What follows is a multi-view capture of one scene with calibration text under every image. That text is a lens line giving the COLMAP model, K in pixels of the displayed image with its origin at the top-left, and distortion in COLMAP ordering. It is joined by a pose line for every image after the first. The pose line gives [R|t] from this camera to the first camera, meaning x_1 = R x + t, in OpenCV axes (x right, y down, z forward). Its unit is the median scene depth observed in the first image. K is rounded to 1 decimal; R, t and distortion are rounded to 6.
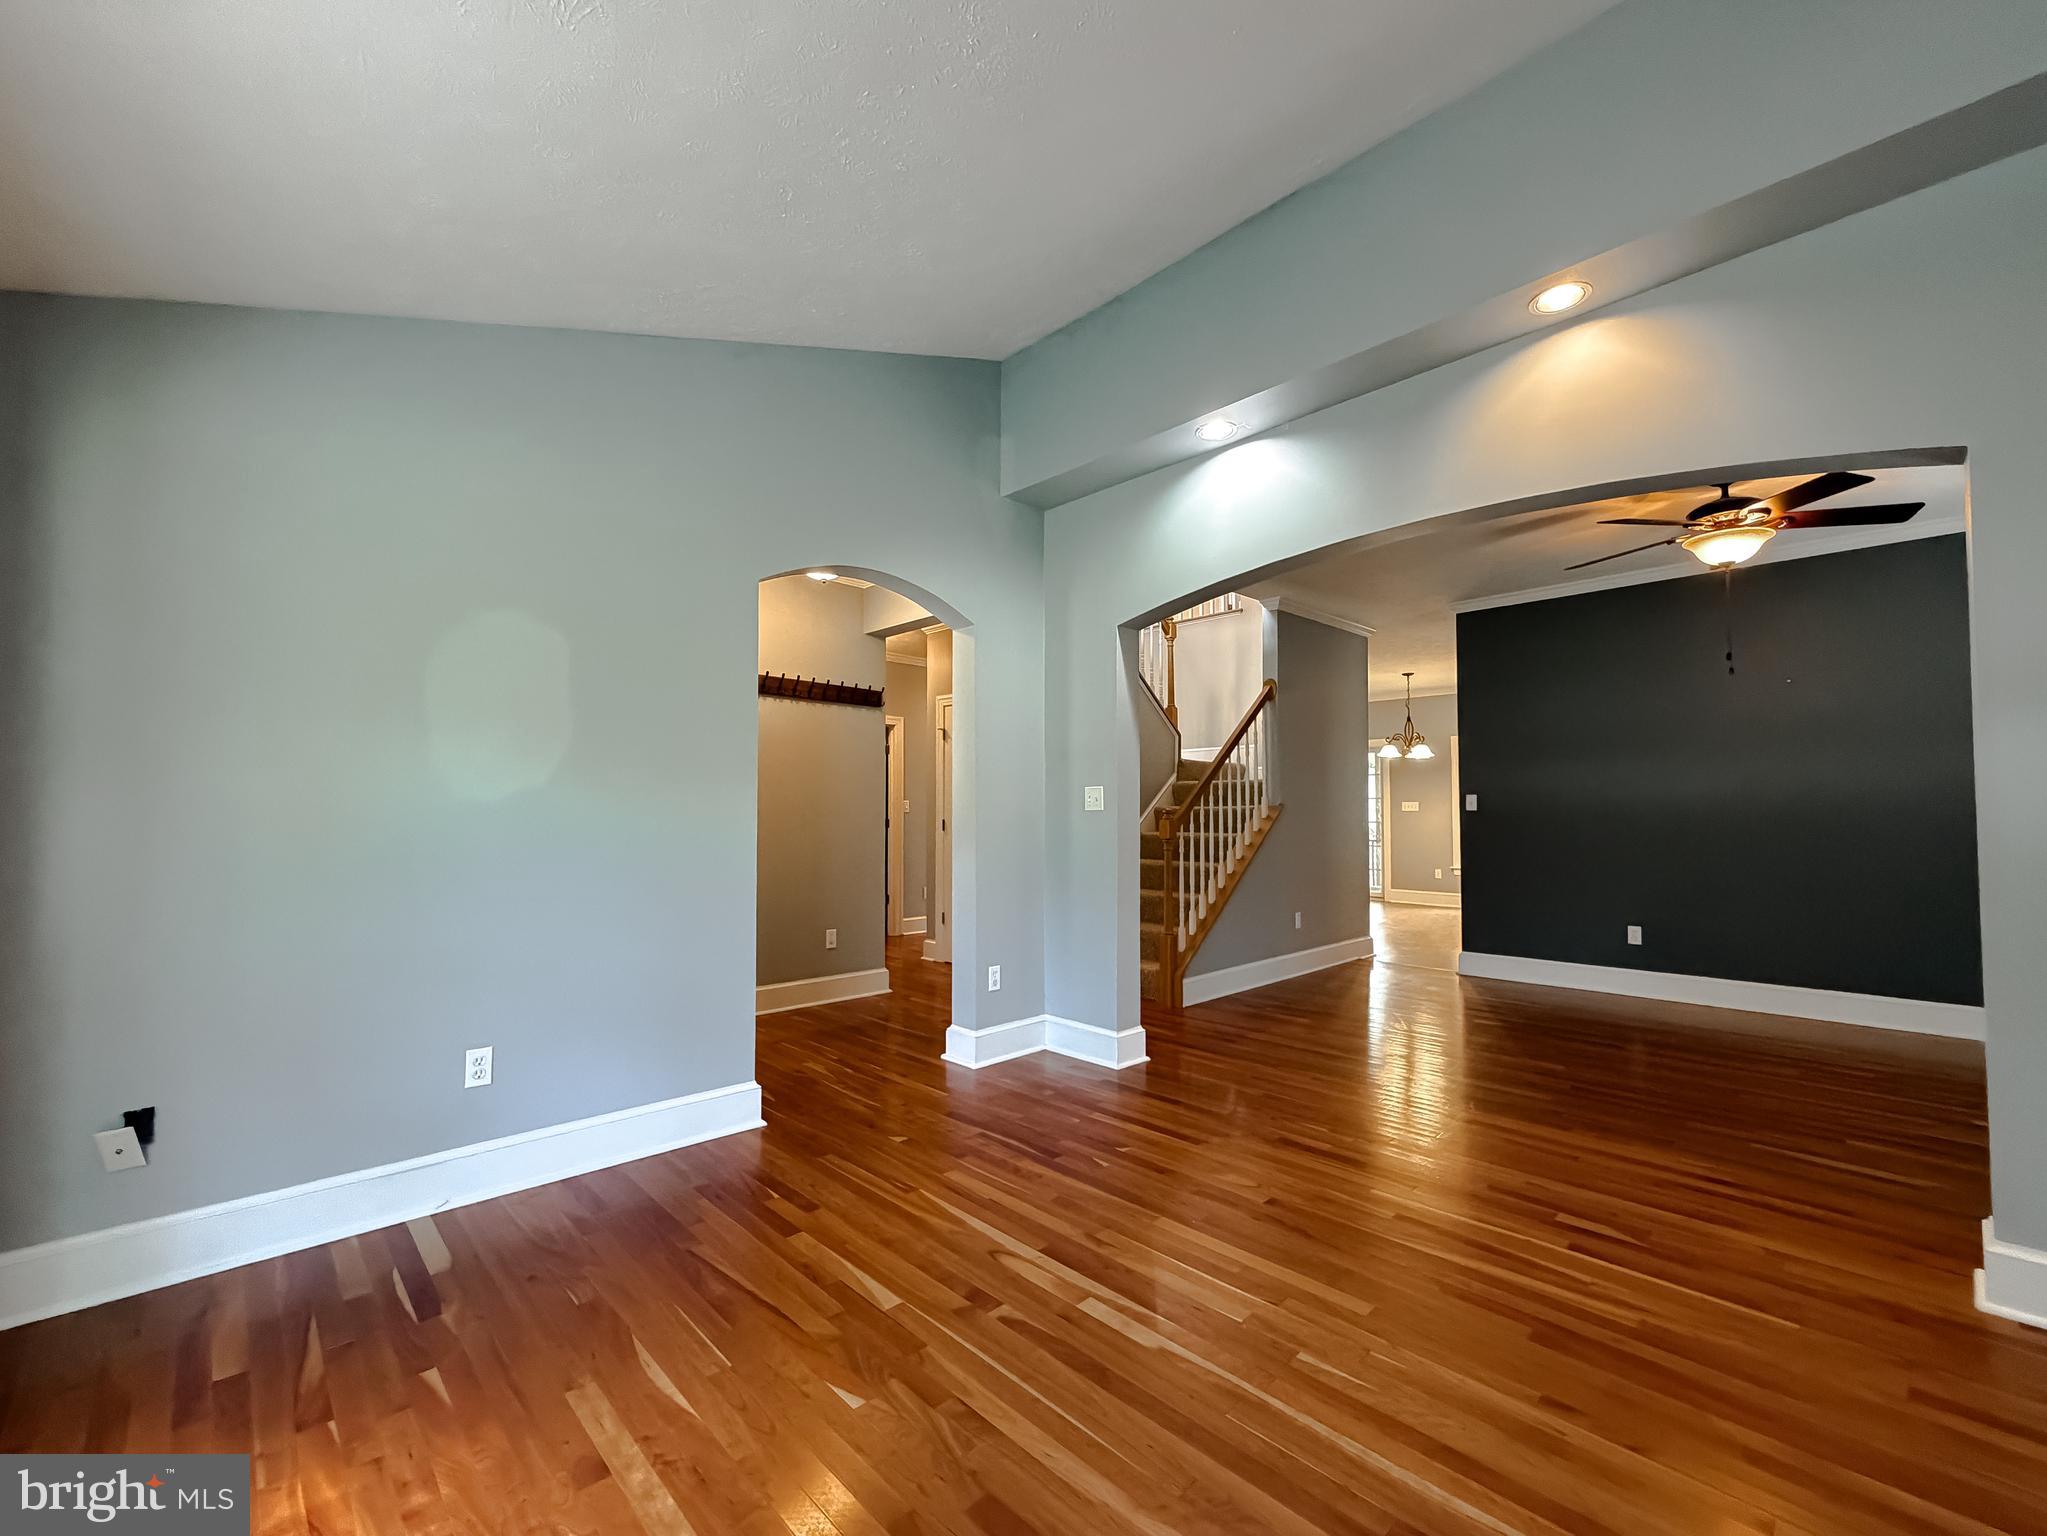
lens RADIAL K [[837.5, 0, 1013.1], [0, 837.5, 796.8], [0, 0, 1]] dist [0.000794, 0.000155]
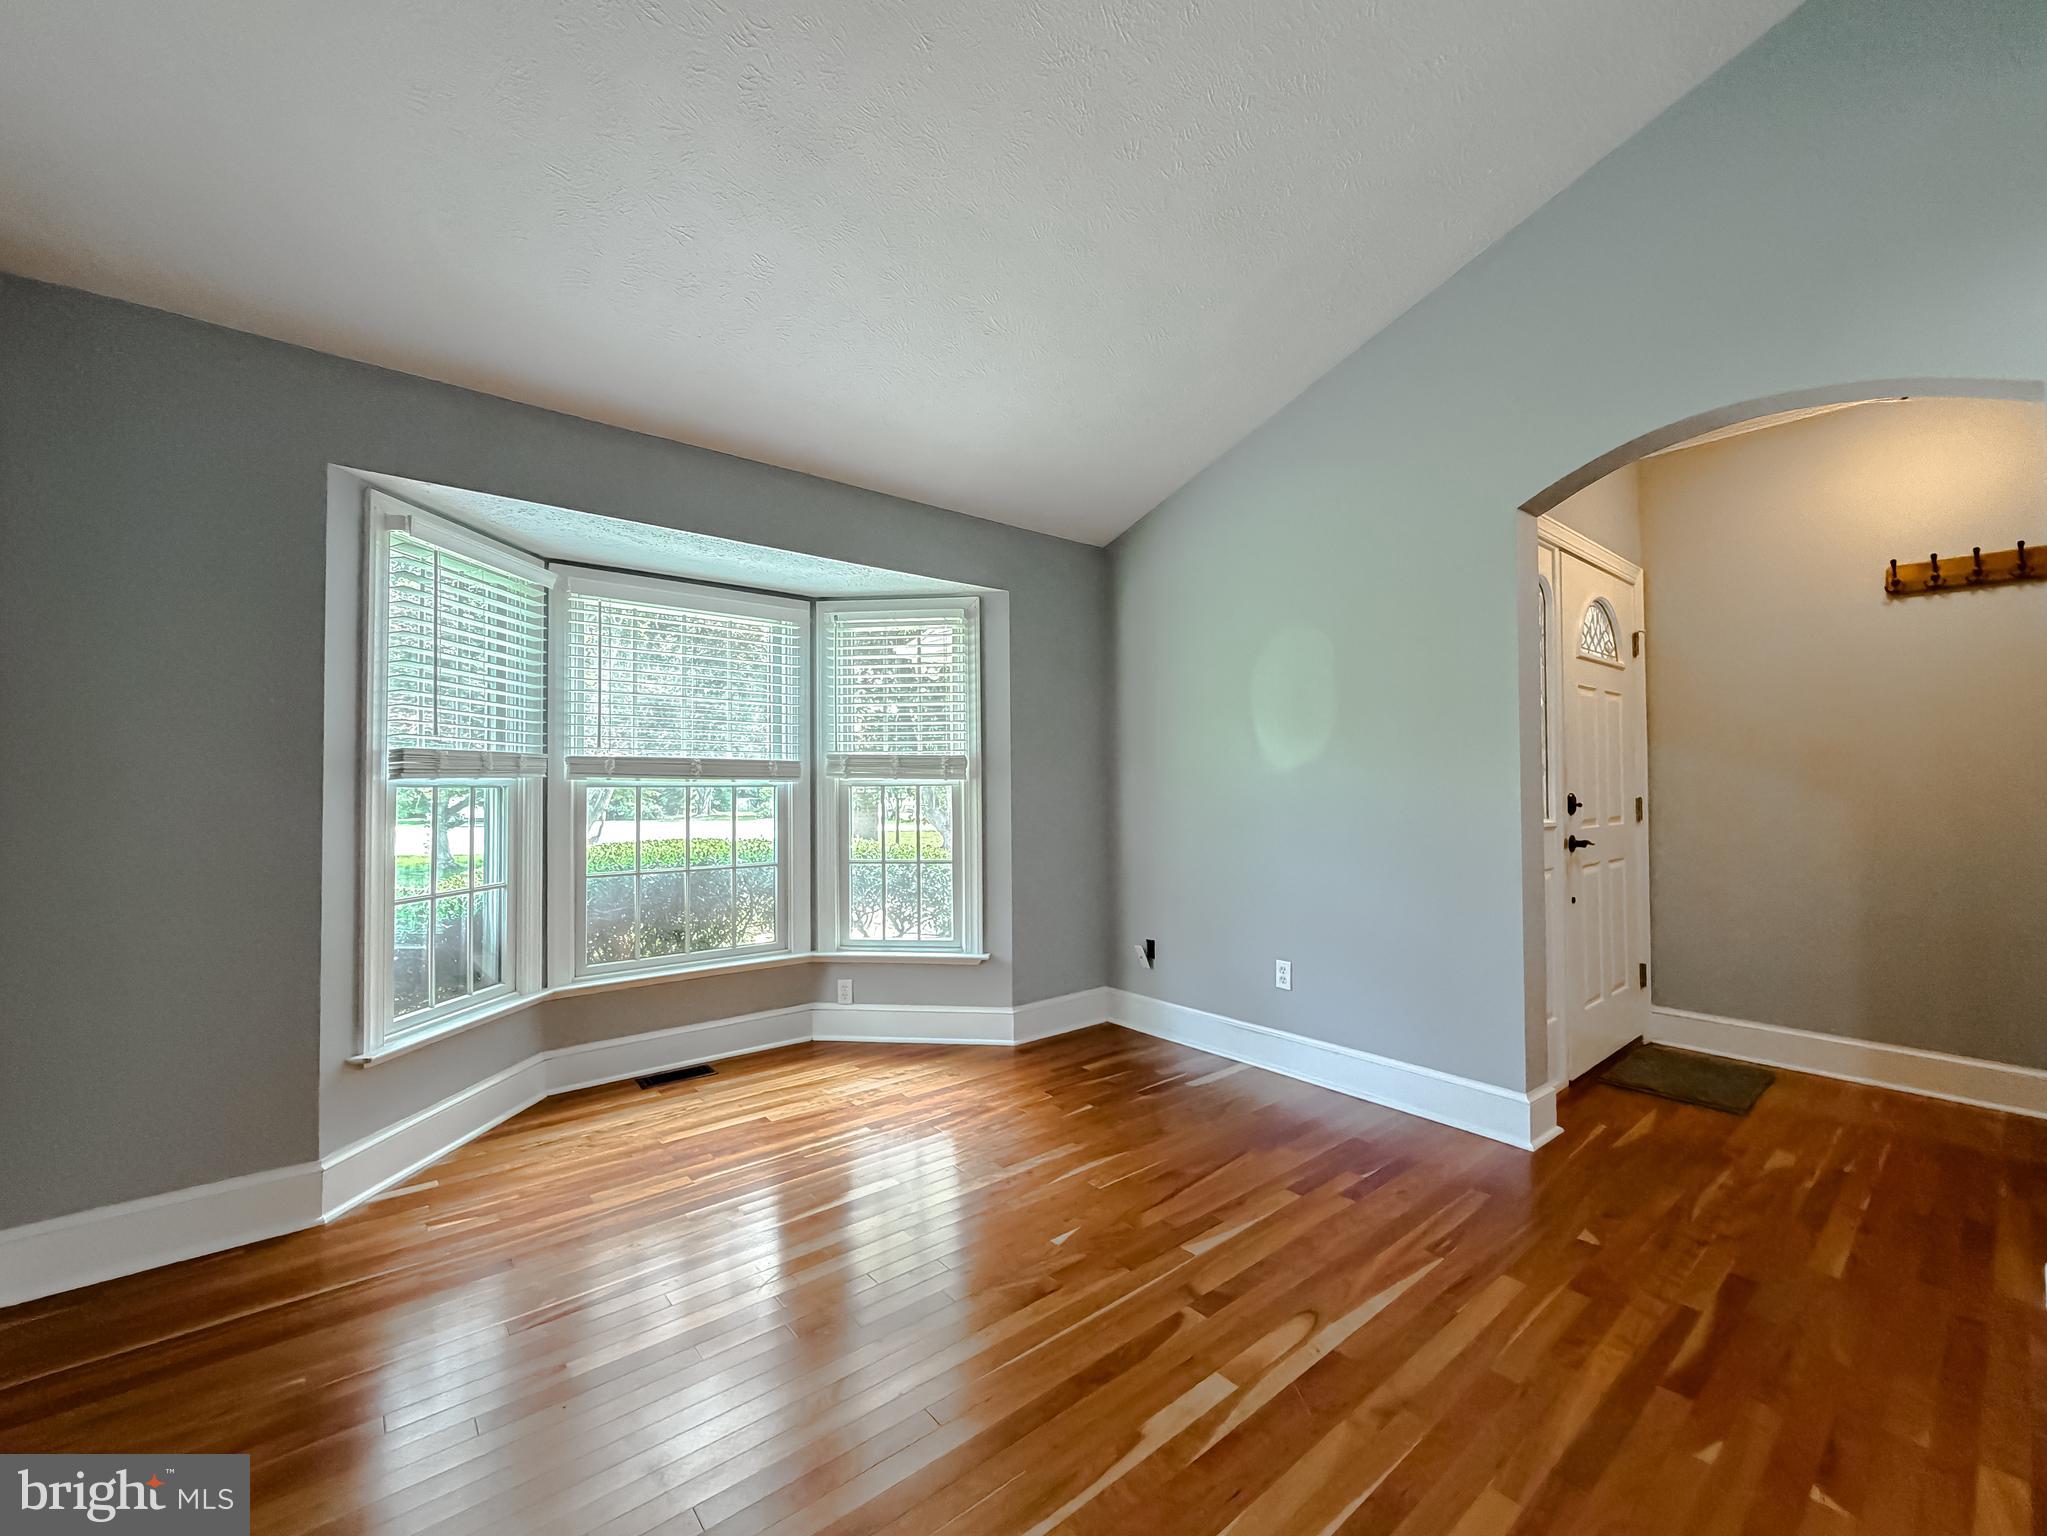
lens RADIAL K [[830.8, 0, 1022.6], [0, 830.8, 777.9], [0, 0, 1]] dist [-0.001335, 0.000068]
pose [[-0.068592, -0.013158, -0.997558, 0.634928], [0.025746, 0.999557, -0.014955, 0.017123], [0.997313, -0.026709, -0.068223, 0.607731]]
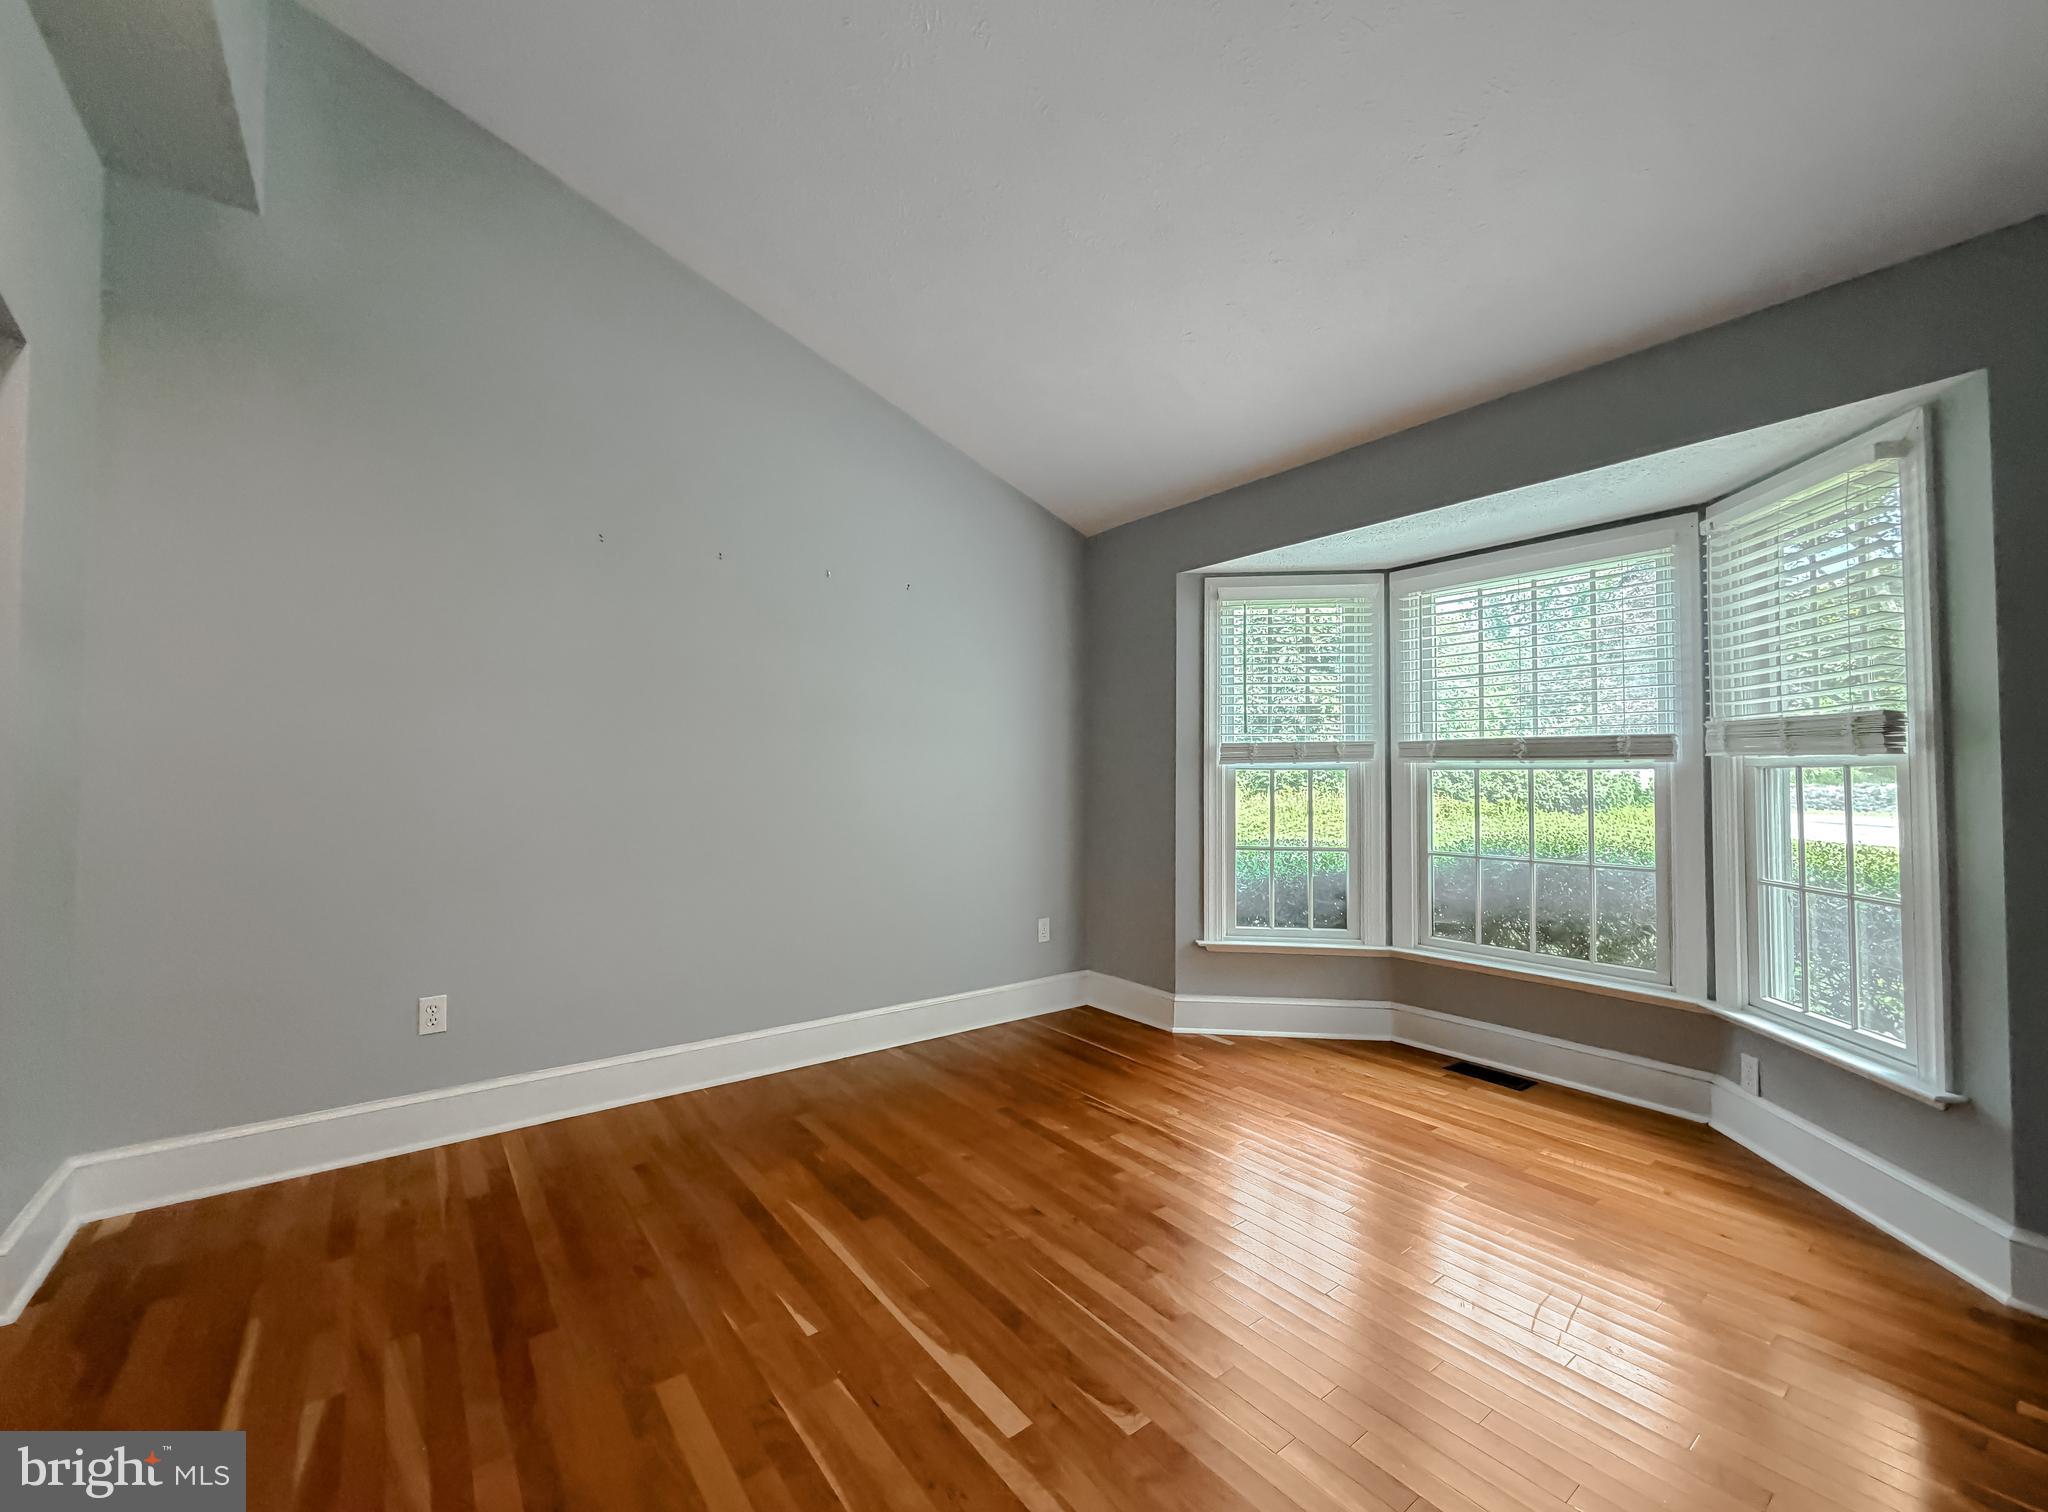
lens RADIAL K [[829.2, 0, 1012.0], [0, 829.2, 753.6], [0, 0, 1]] dist [-0.000098, 0.000142]
pose [[-0.993879, -0.000163, 0.110475, 0.007626], [-0.005411, 0.998870, -0.047211, 0.034952], [-0.110342, -0.047520, -0.992757, 1.216125]]
